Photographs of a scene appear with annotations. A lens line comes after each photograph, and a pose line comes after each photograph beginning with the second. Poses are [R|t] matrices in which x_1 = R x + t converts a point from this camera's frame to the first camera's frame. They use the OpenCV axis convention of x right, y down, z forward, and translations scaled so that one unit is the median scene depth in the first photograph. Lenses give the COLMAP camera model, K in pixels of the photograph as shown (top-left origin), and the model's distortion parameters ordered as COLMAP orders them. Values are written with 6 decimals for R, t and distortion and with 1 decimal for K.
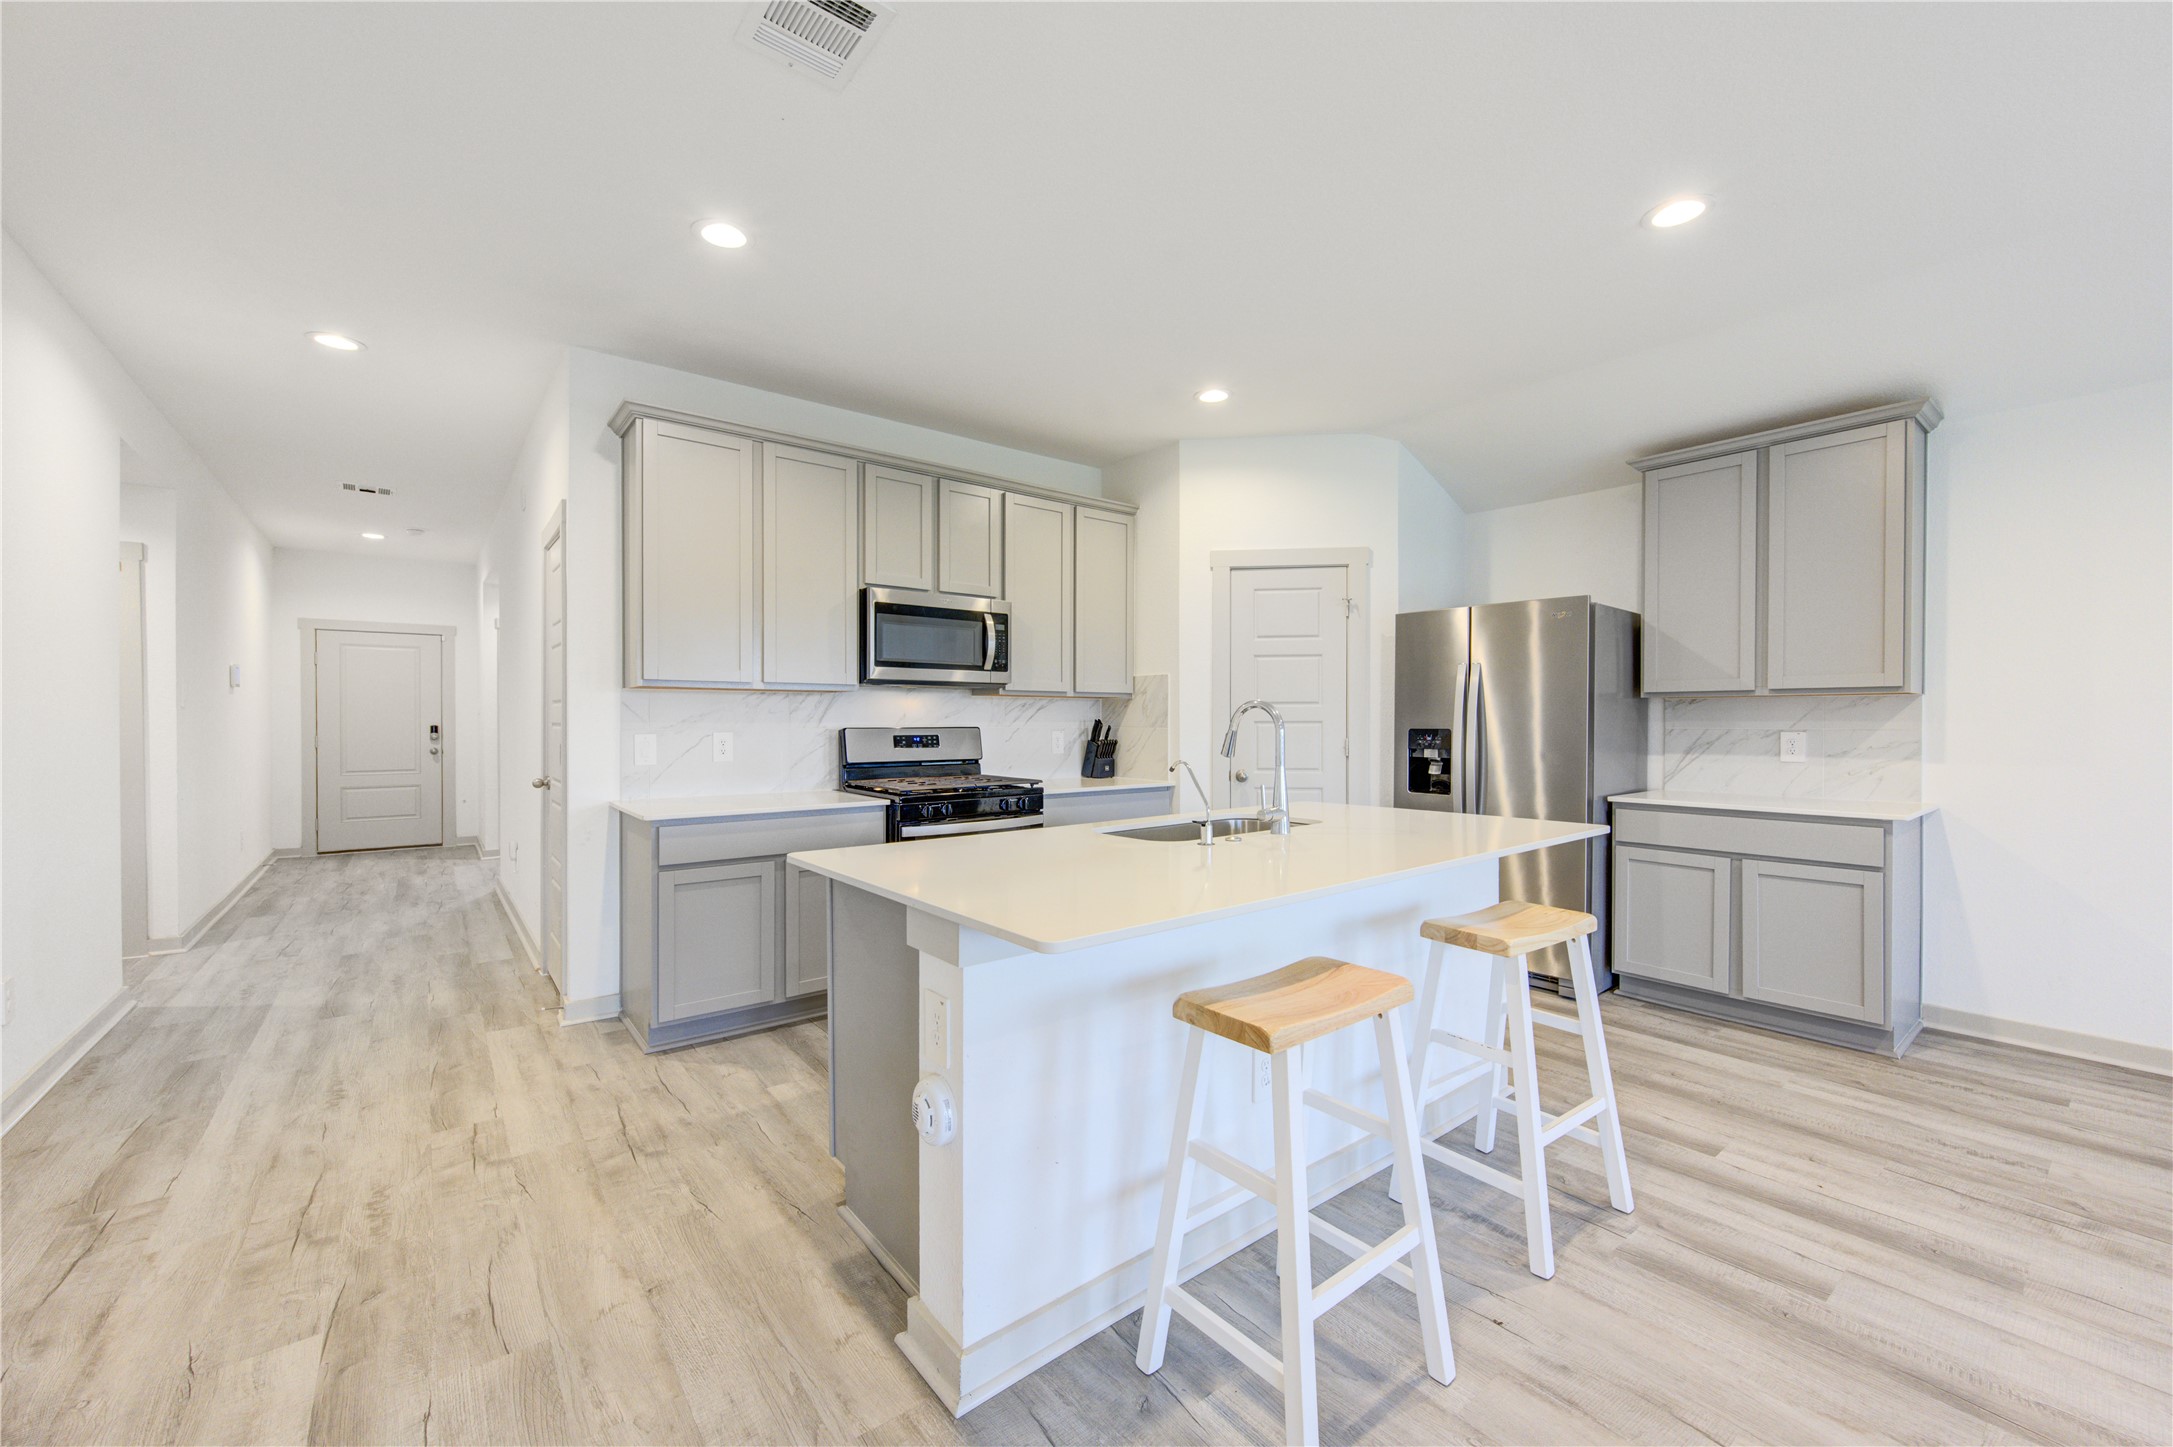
lens RADIAL K [[853.5, 0, 1094.3], [0, 853.5, 725.5], [0, 0, 1]] dist [0.000614, -0.000178]
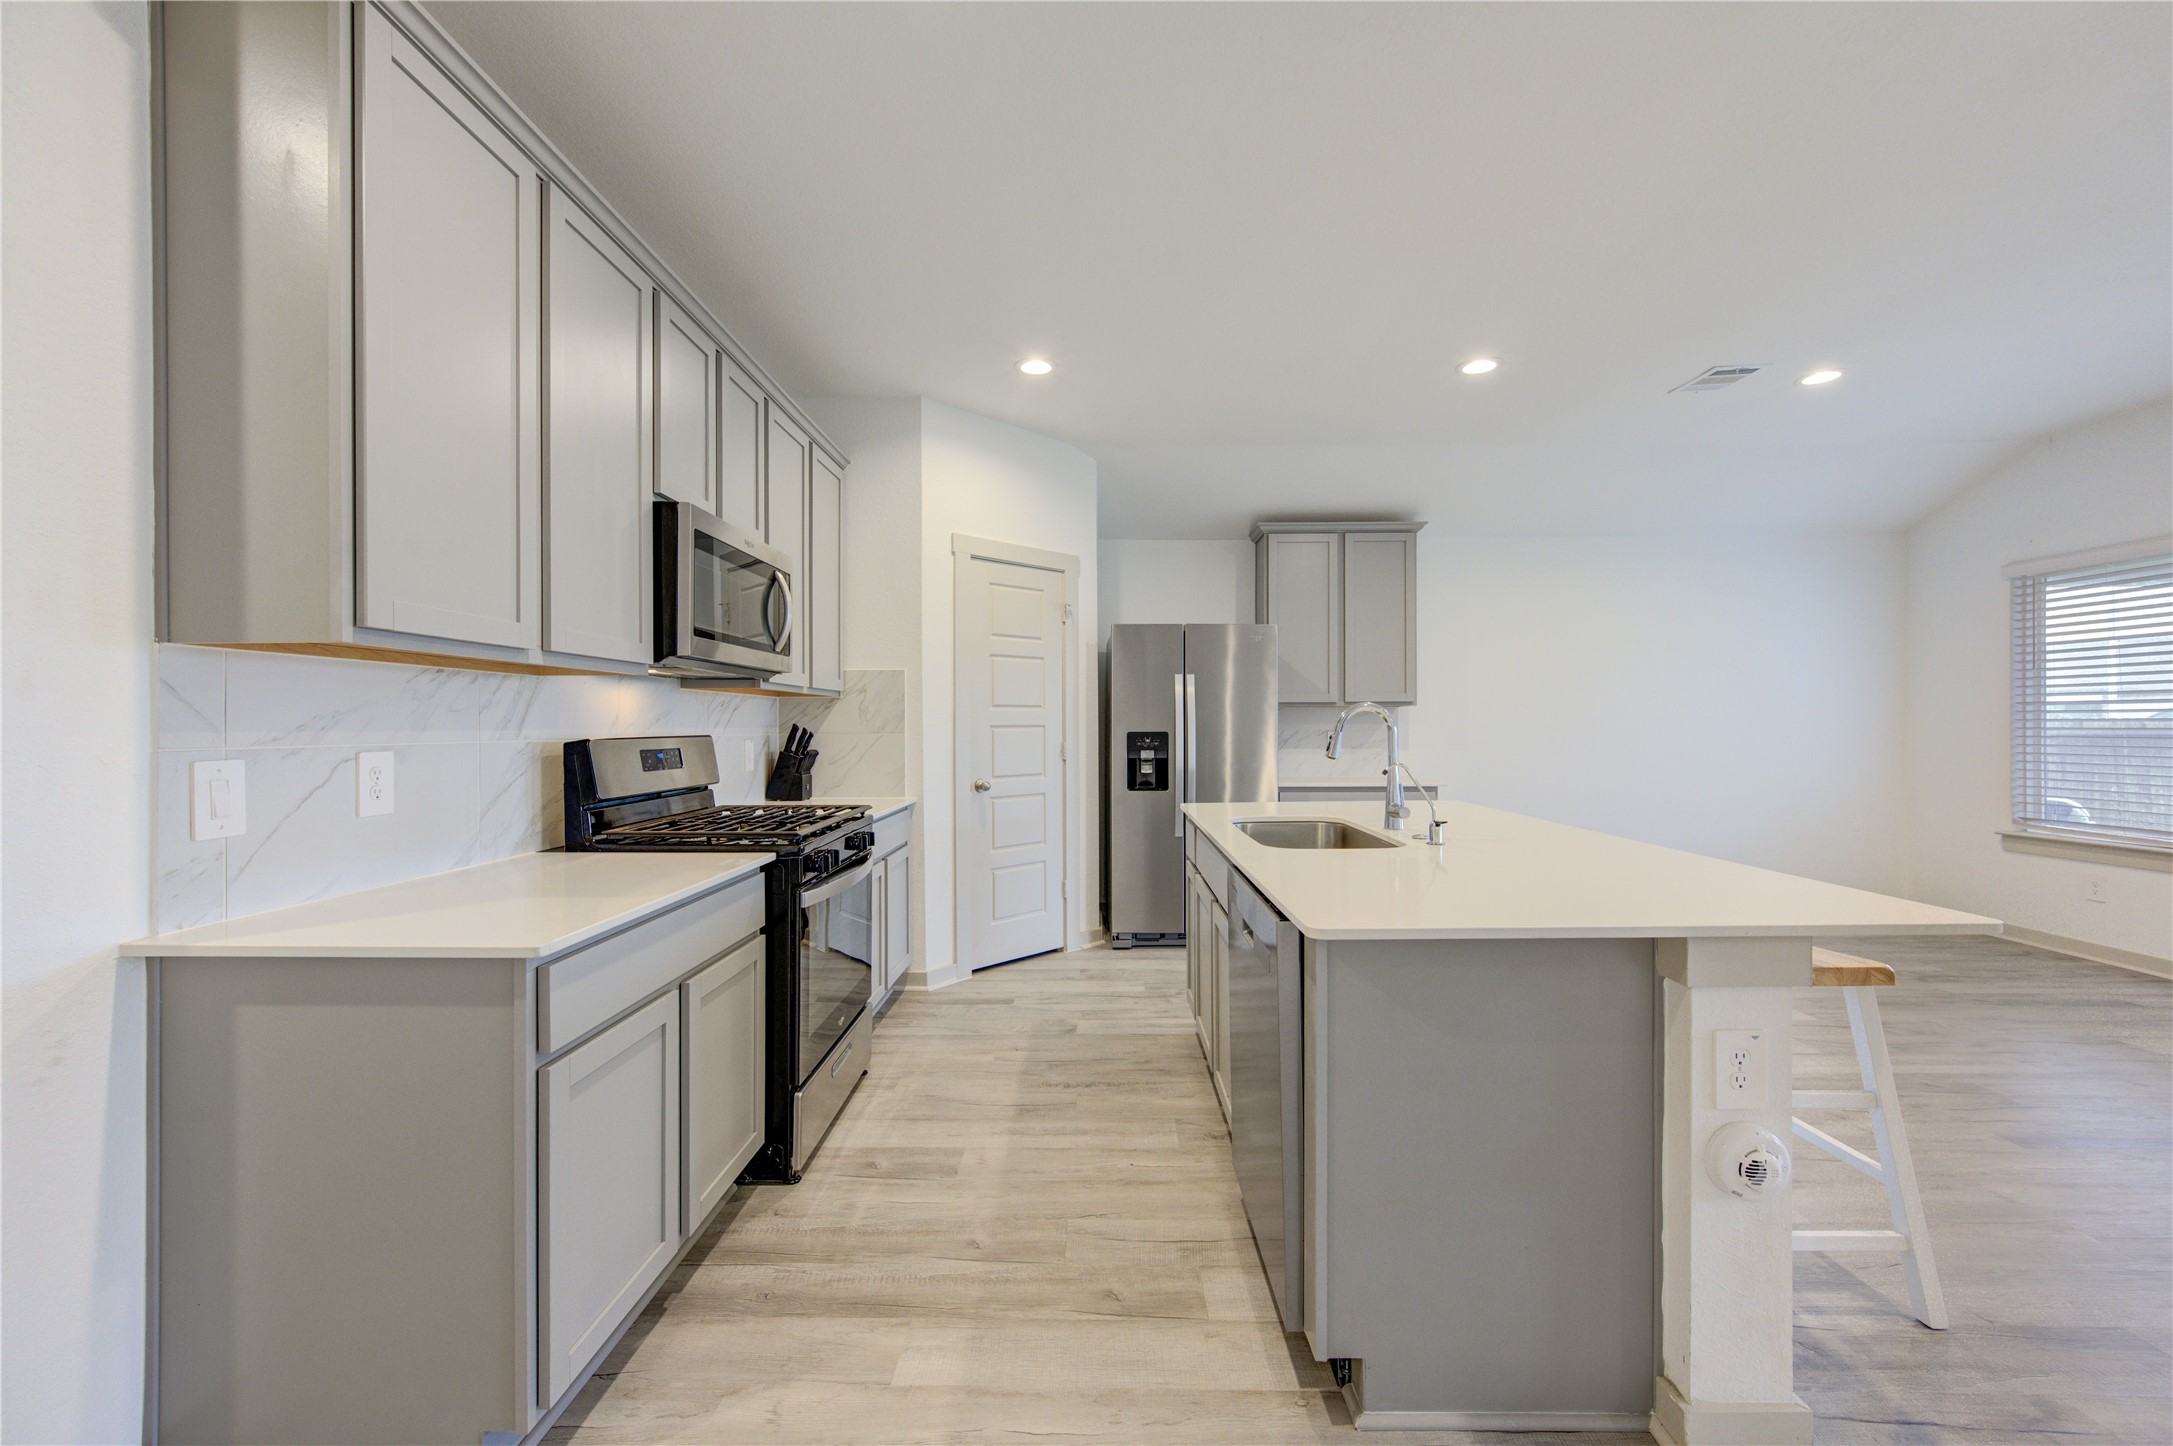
lens RADIAL K [[843.3, 0, 1089.0], [0, 843.3, 726.0], [0, 0, 1]] dist [0.001698, 0.000094]
pose [[0.632705, -0.003216, 0.774386, -0.534085], [0.008233, 0.999963, -0.002574, -0.001496], [-0.774349, 0.008004, 0.632708, 0.402640]]
